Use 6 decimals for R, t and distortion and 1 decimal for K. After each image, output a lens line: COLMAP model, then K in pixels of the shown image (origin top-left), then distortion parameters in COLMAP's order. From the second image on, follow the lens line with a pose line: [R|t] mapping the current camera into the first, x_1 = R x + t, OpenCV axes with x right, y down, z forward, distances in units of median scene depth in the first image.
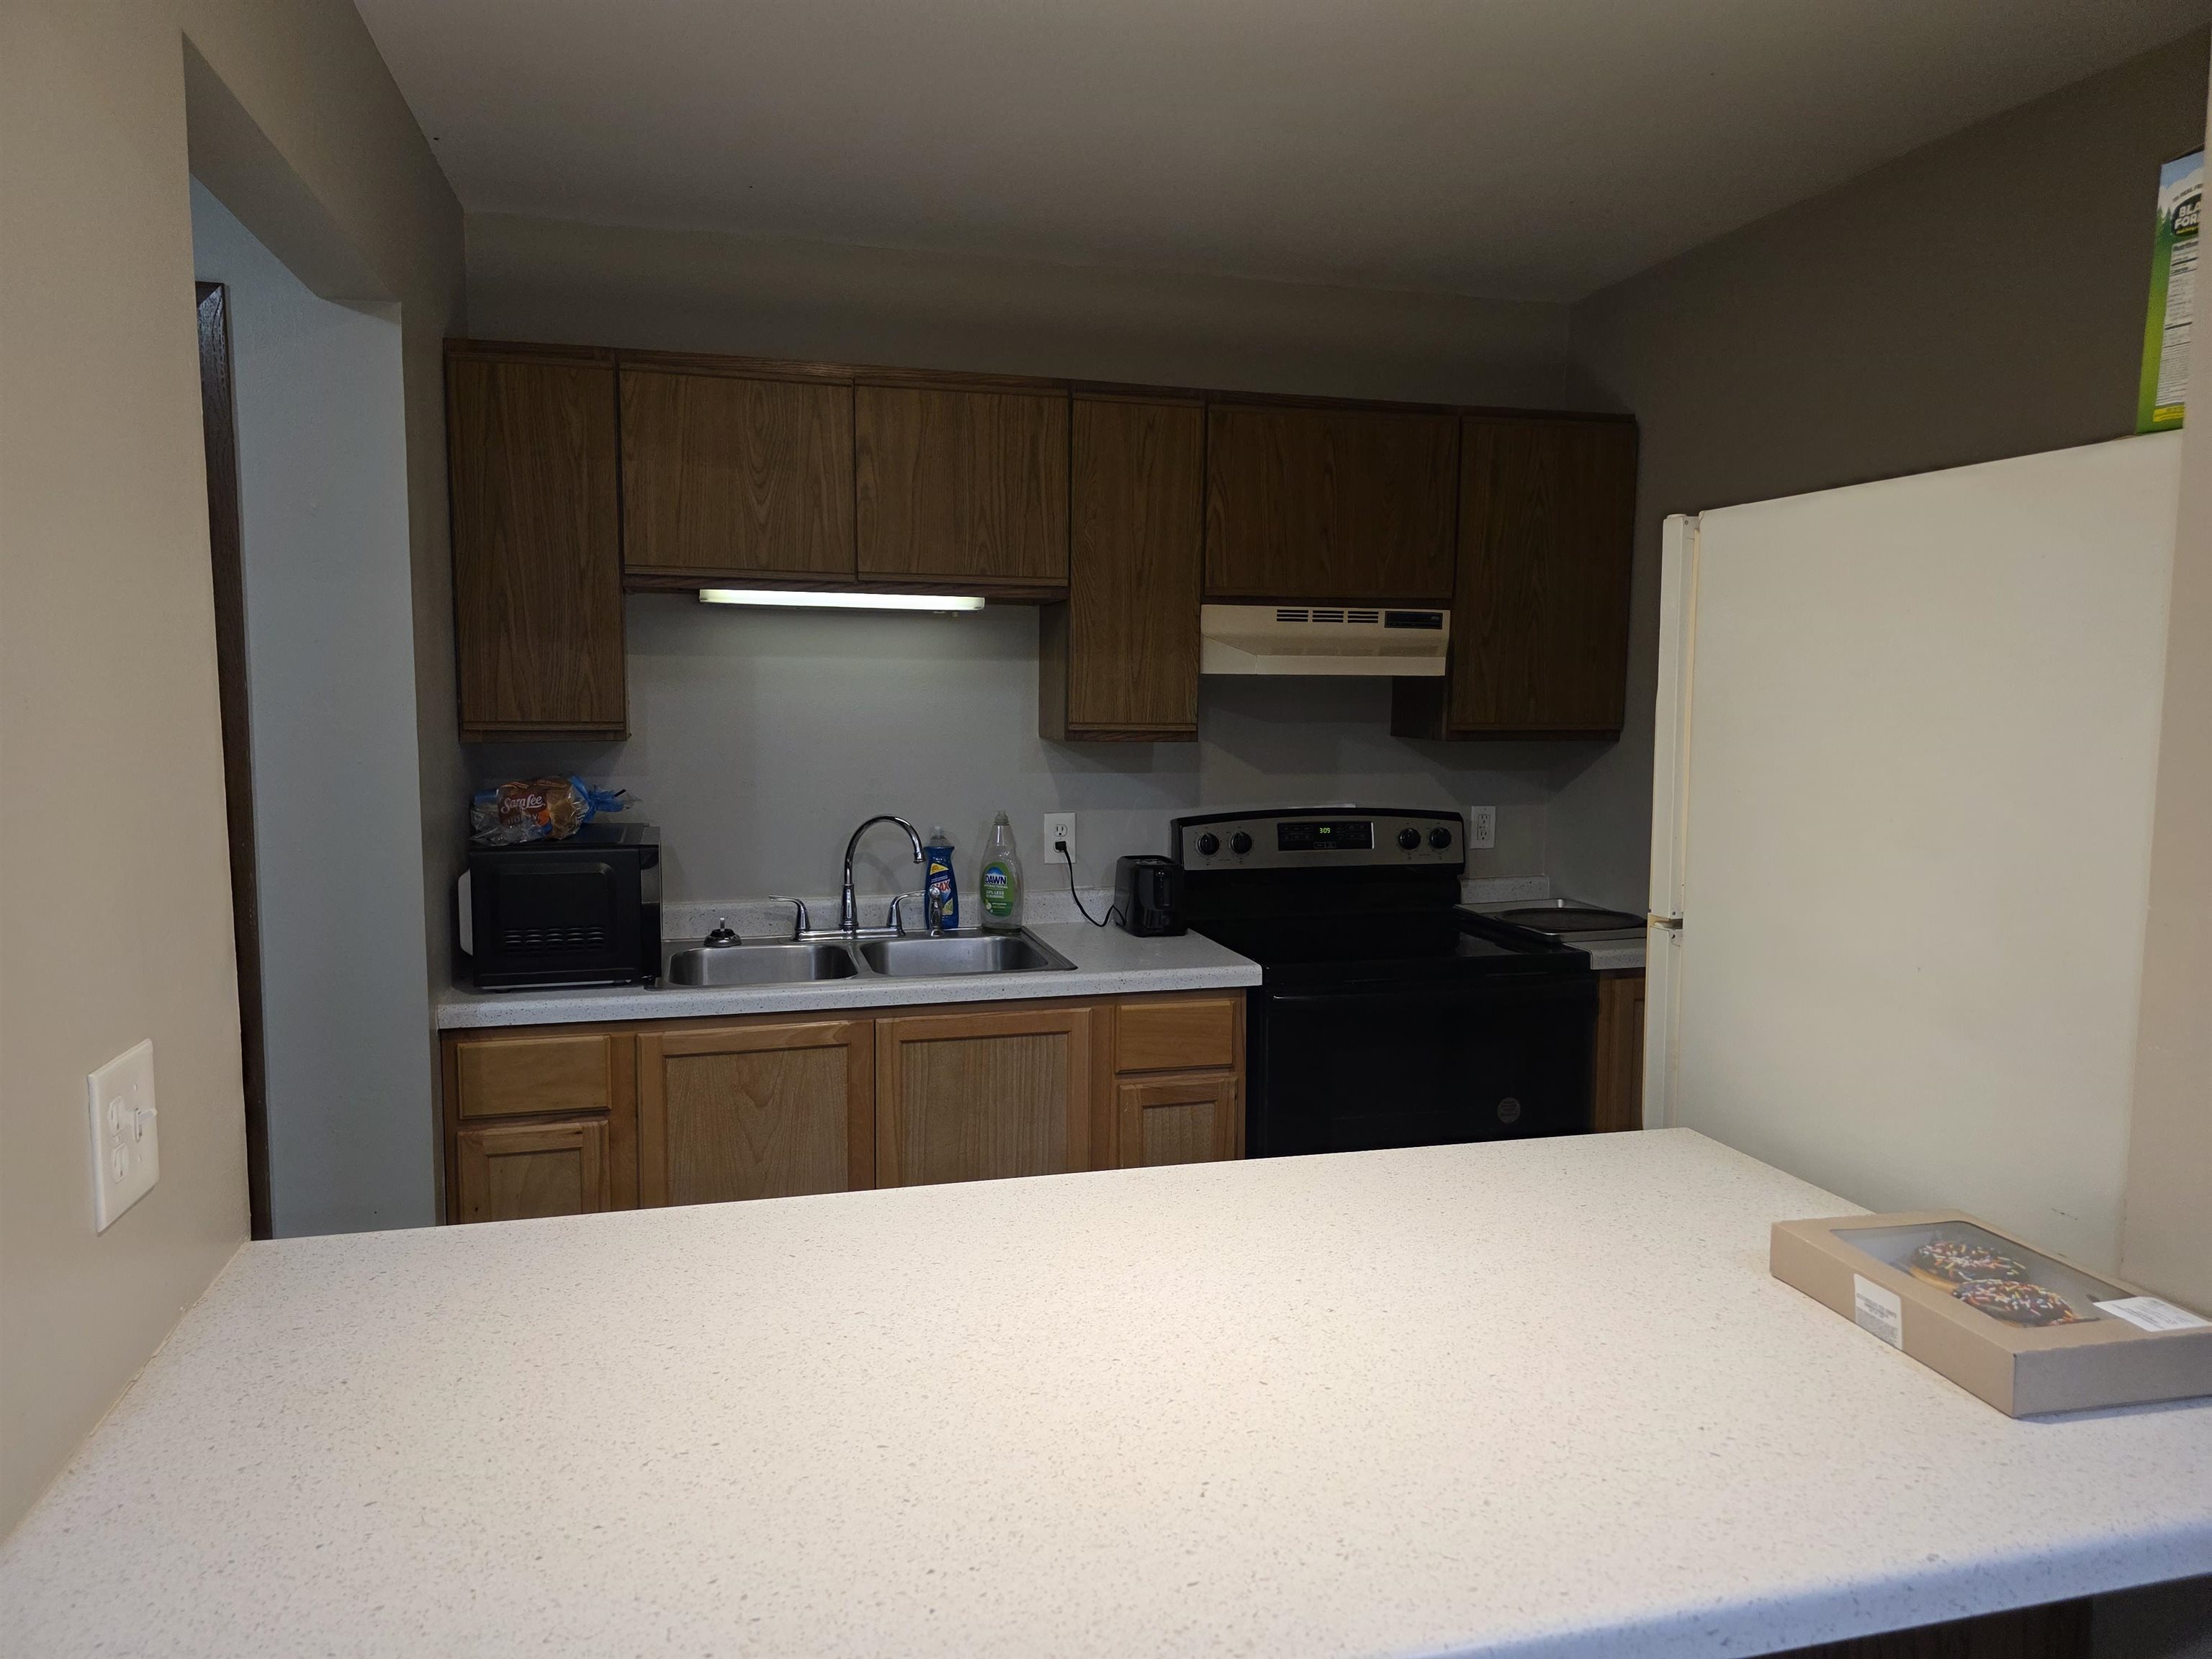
lens RADIAL K [[1457.4, 0, 1106.0], [0, 1457.4, 829.5], [0, 0, 1]] dist [0.065914, -0.146117]
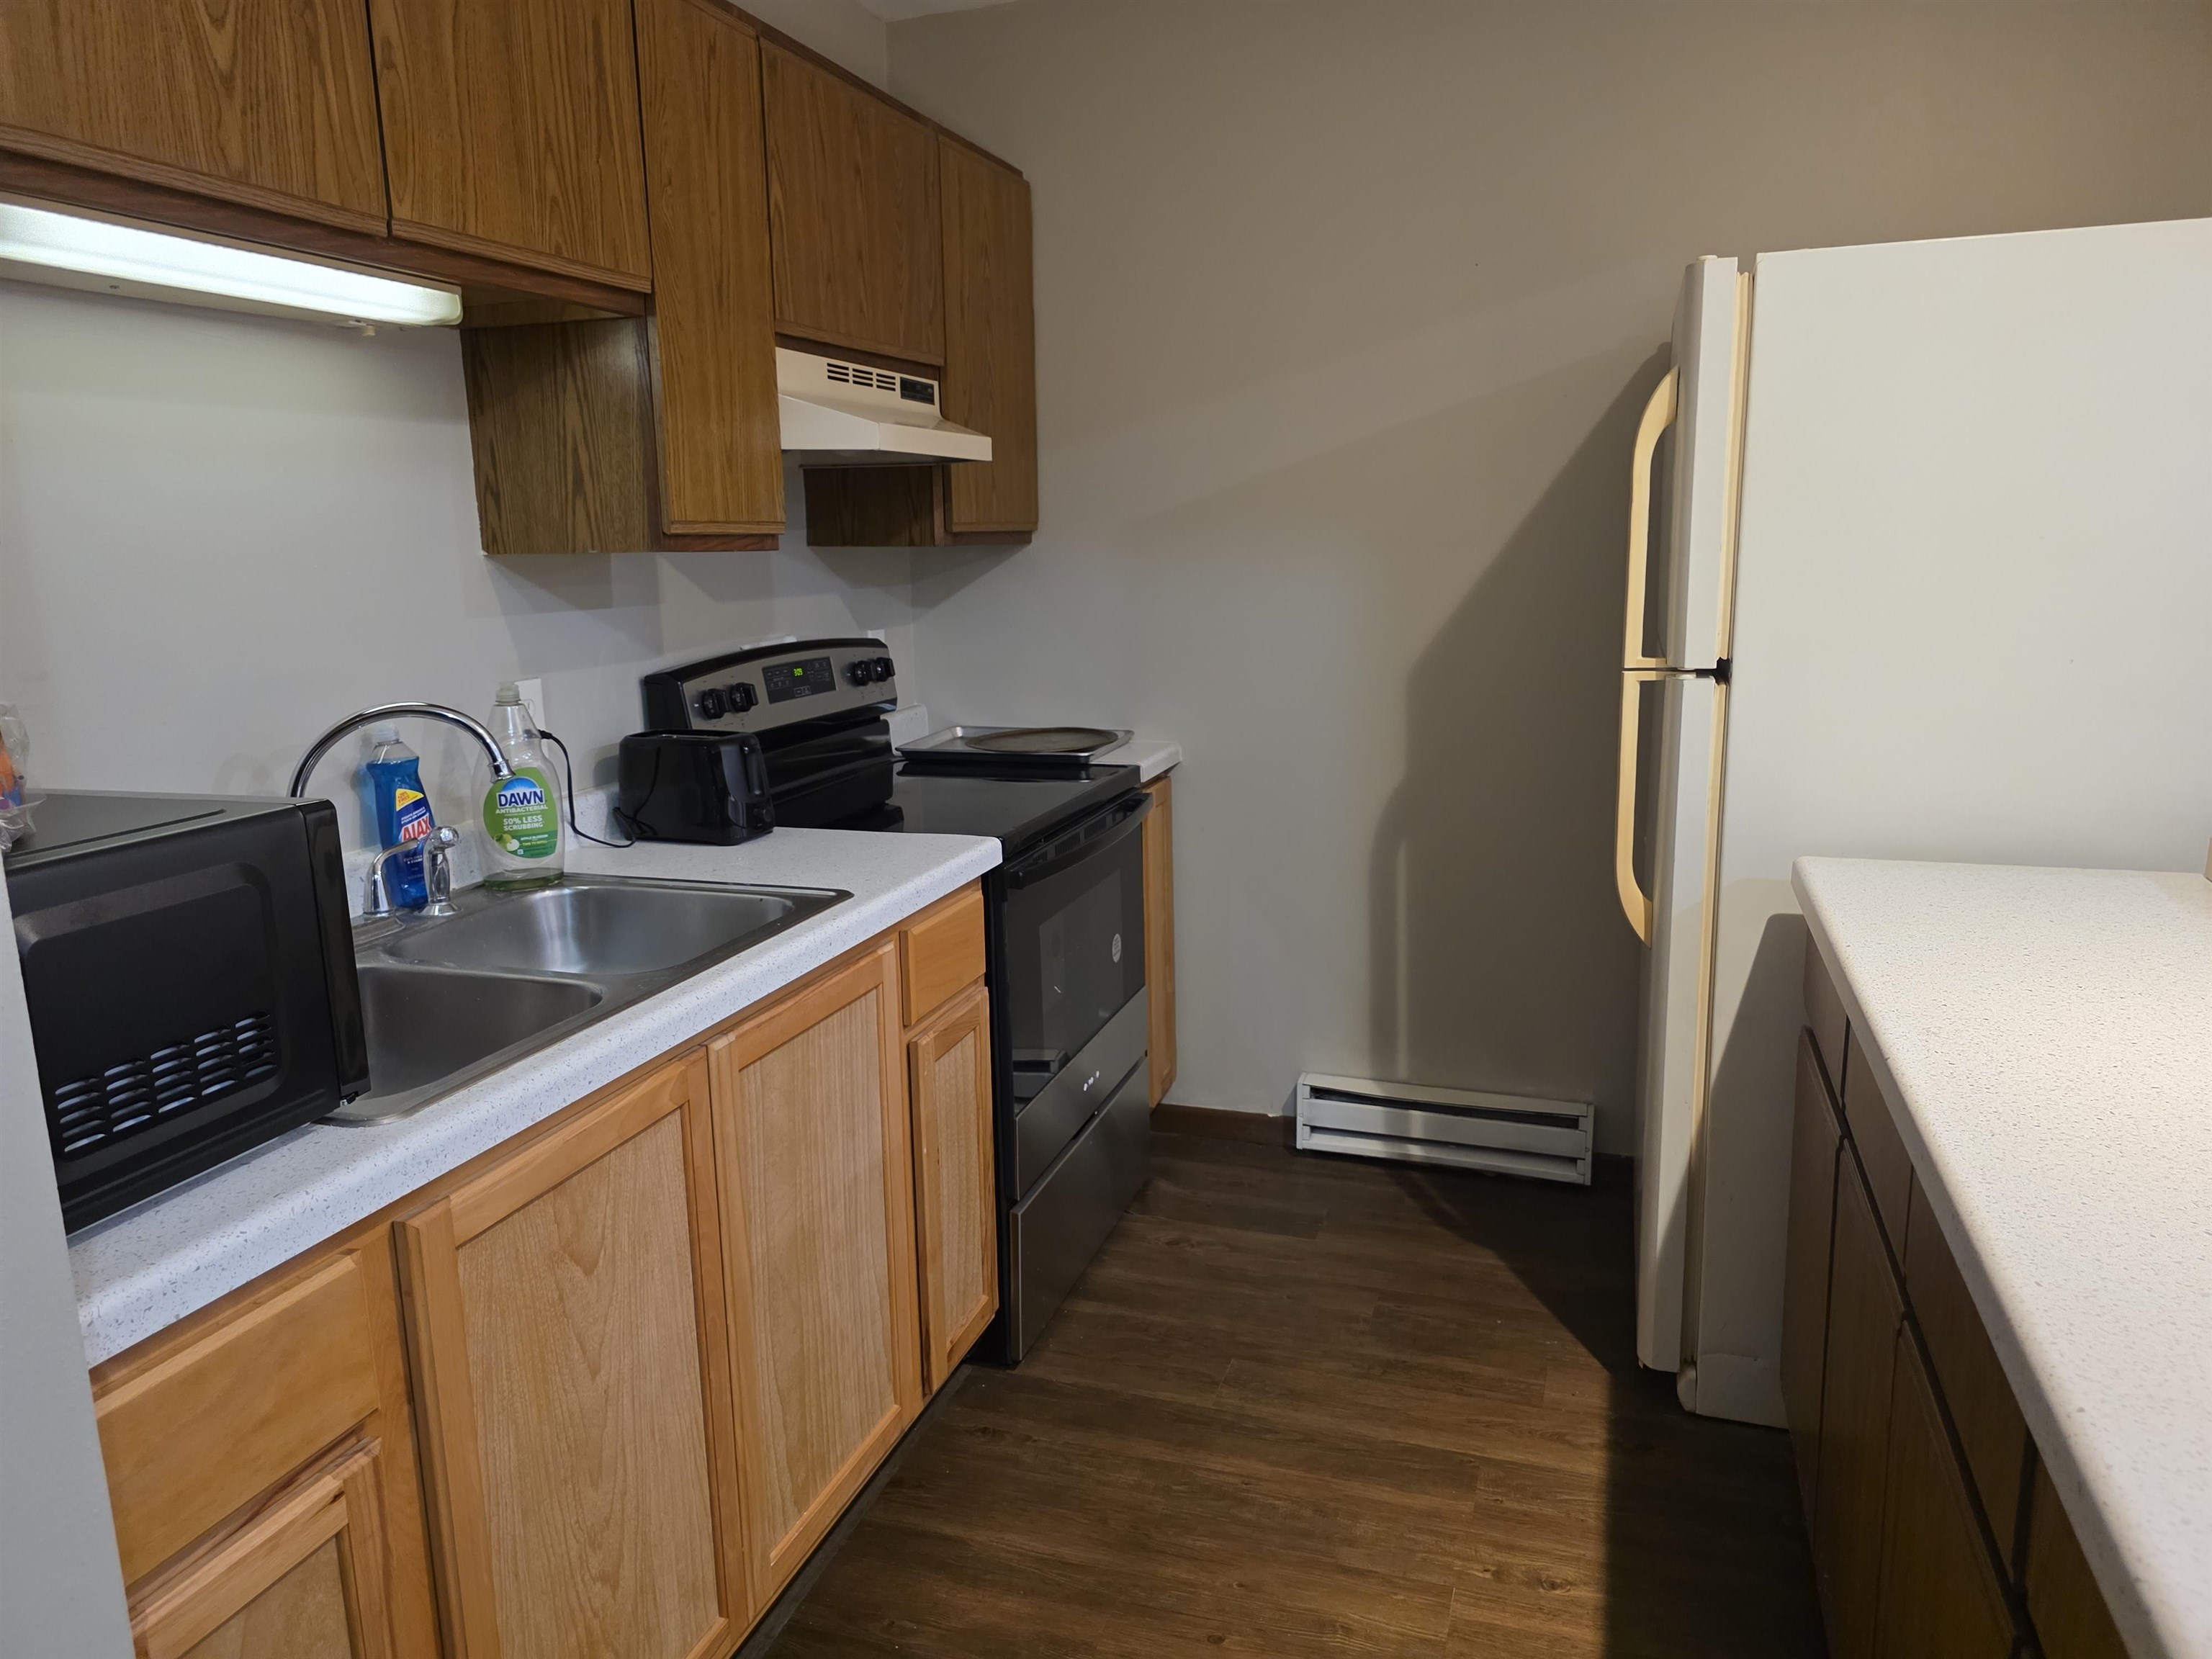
lens RADIAL K [[1517.2, 0, 1106.0], [0, 1517.2, 829.5], [0, 0, 1]] dist [0.040834, -0.049783]
pose [[0.533957, -0.180393, 0.826044, -0.479968], [0.105274, 0.983557, 0.146742, -0.019725], [-0.838933, 0.008607, 0.544167, 0.482560]]
